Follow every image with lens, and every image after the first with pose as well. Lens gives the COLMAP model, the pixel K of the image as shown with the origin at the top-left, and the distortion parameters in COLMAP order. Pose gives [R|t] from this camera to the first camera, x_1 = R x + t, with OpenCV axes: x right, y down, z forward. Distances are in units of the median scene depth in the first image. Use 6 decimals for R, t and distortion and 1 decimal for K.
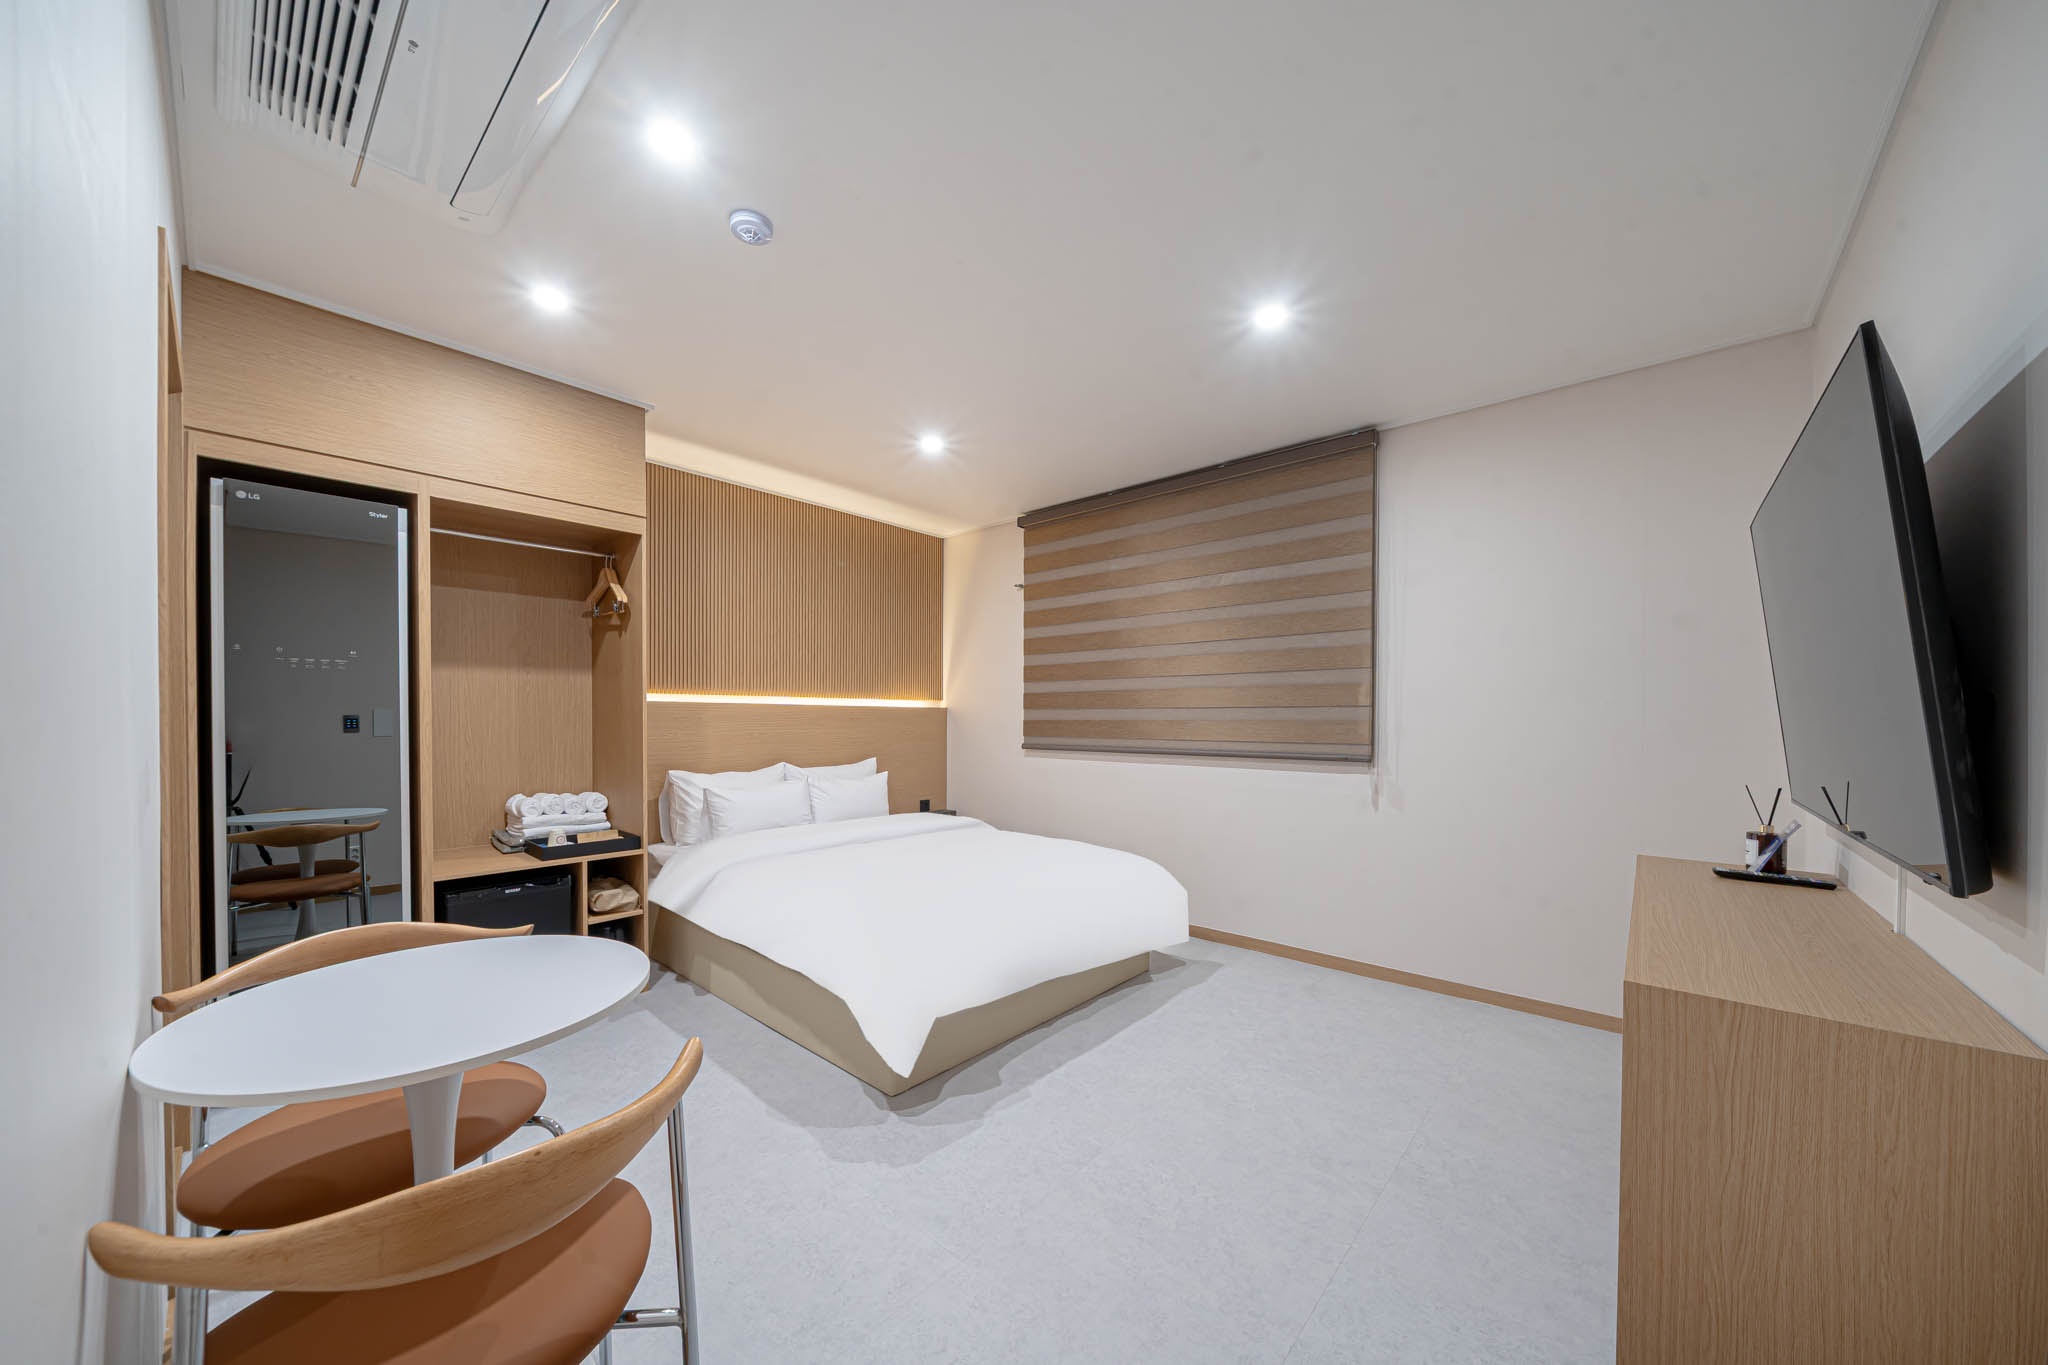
lens RADIAL K [[714.7, 0, 1018.4], [0, 714.7, 725.4], [0, 0, 1]] dist [0.000190, -0.000003]
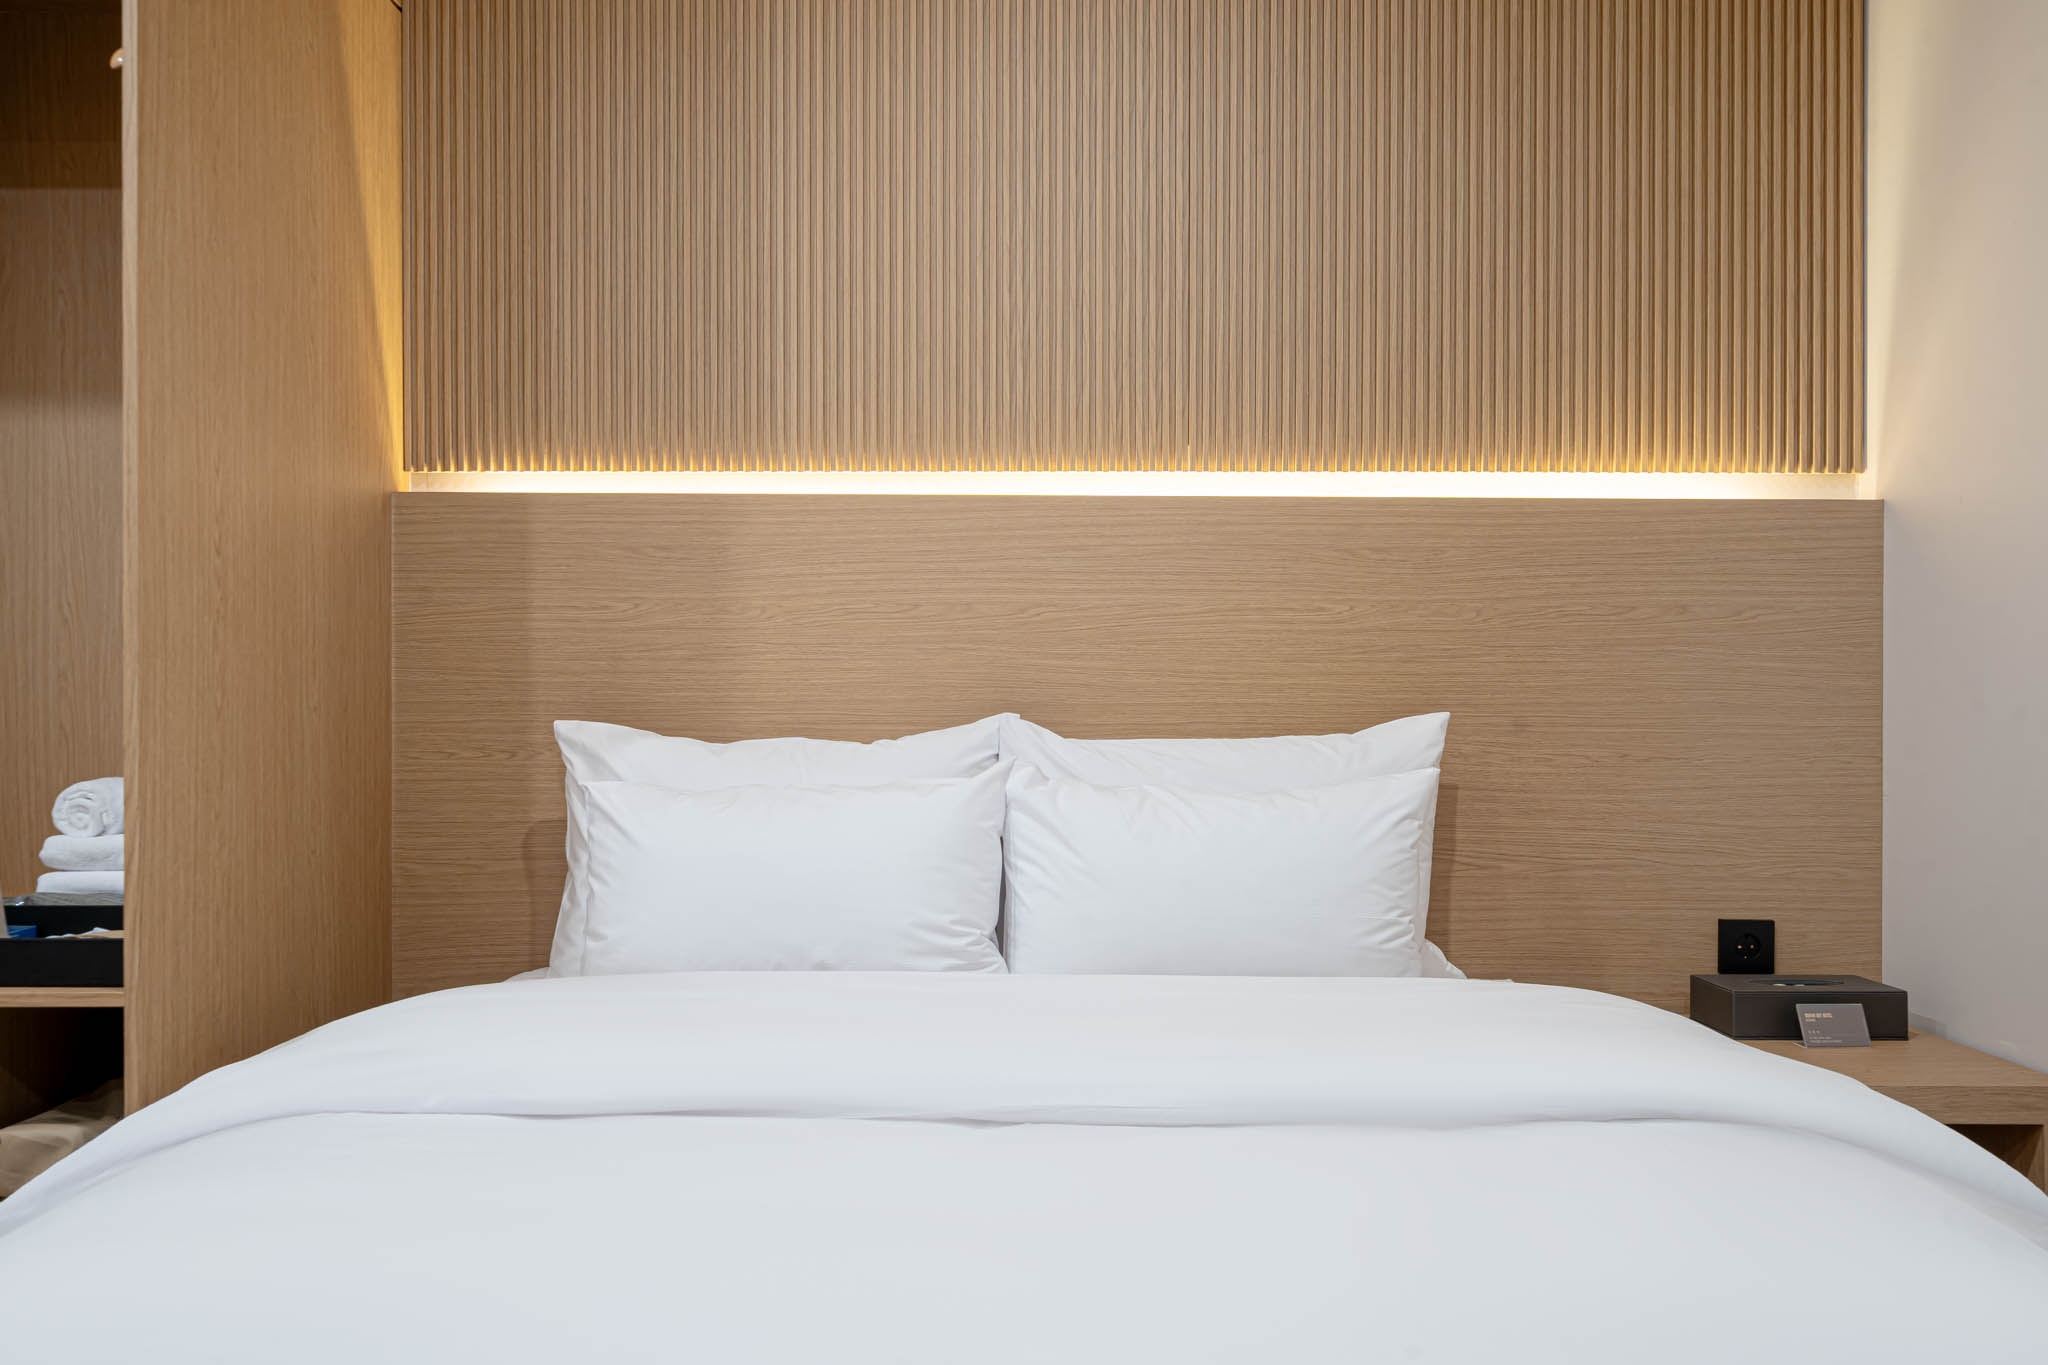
lens RADIAL K [[1347.3, 0, 1028.2], [0, 1347.3, 712.4], [0, 0, 1]] dist [0.038428, -0.059865]
pose [[0.664399, 0.000035, -0.747378, 0.045855], [-0.004817, 0.999979, -0.004235, 0.056547], [0.747363, 0.006413, 0.664385, 0.713898]]
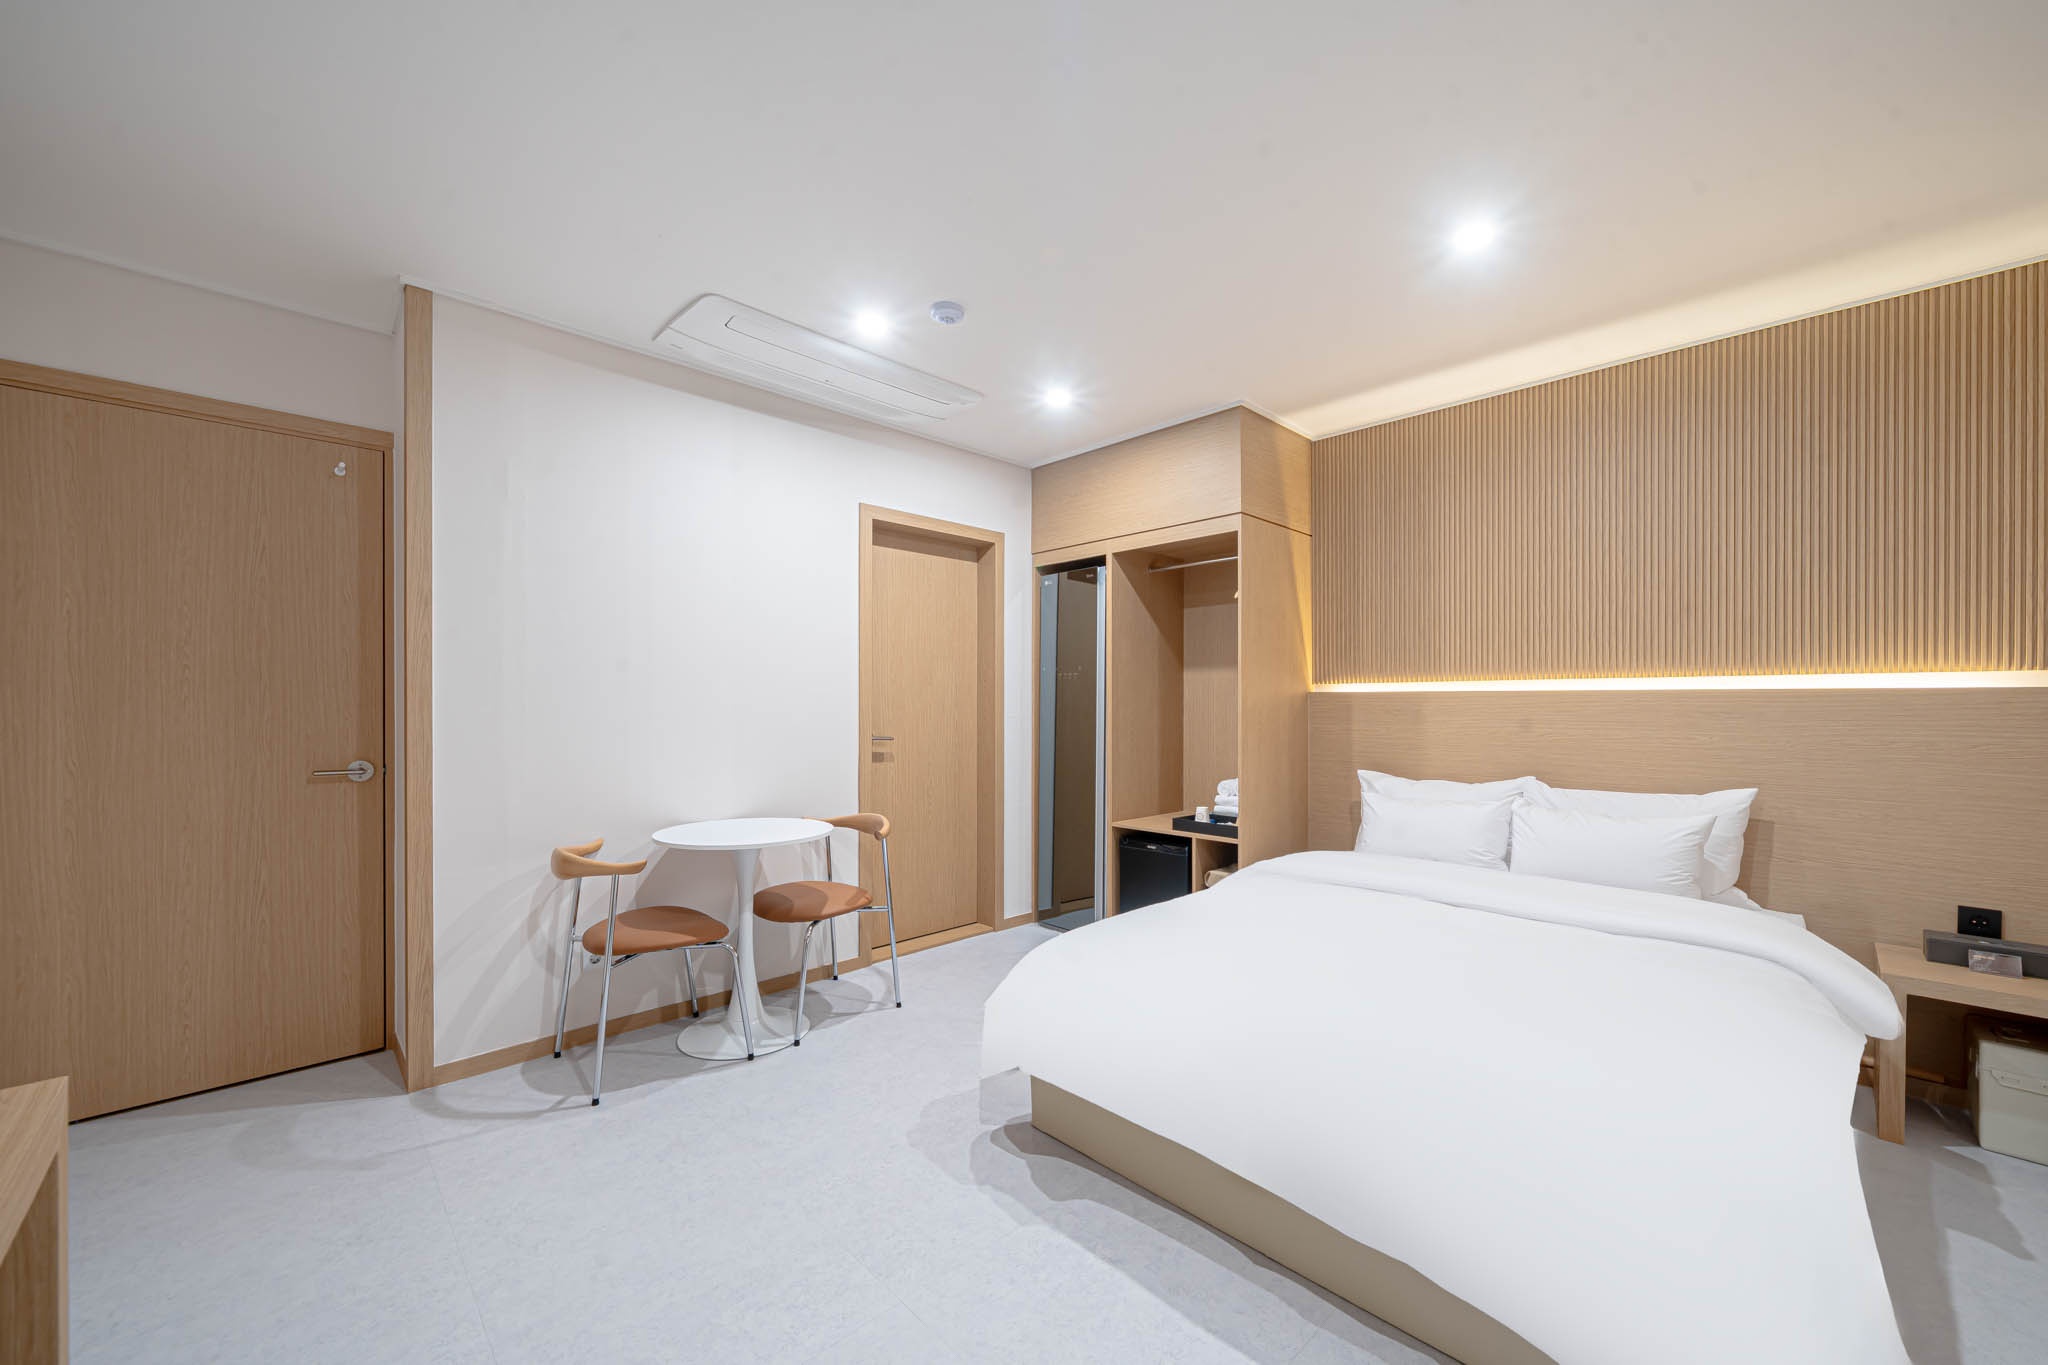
lens RADIAL K [[783.0, 0, 1022.4], [0, 783.0, 708.2], [0, 0, 1]] dist [-0.018815, 0.000050]
pose [[-0.083813, 0.000102, -0.996481, 0.467631], [-0.011607, 0.999932, 0.001079, -0.008020], [0.996414, 0.011656, -0.083806, 0.610560]]
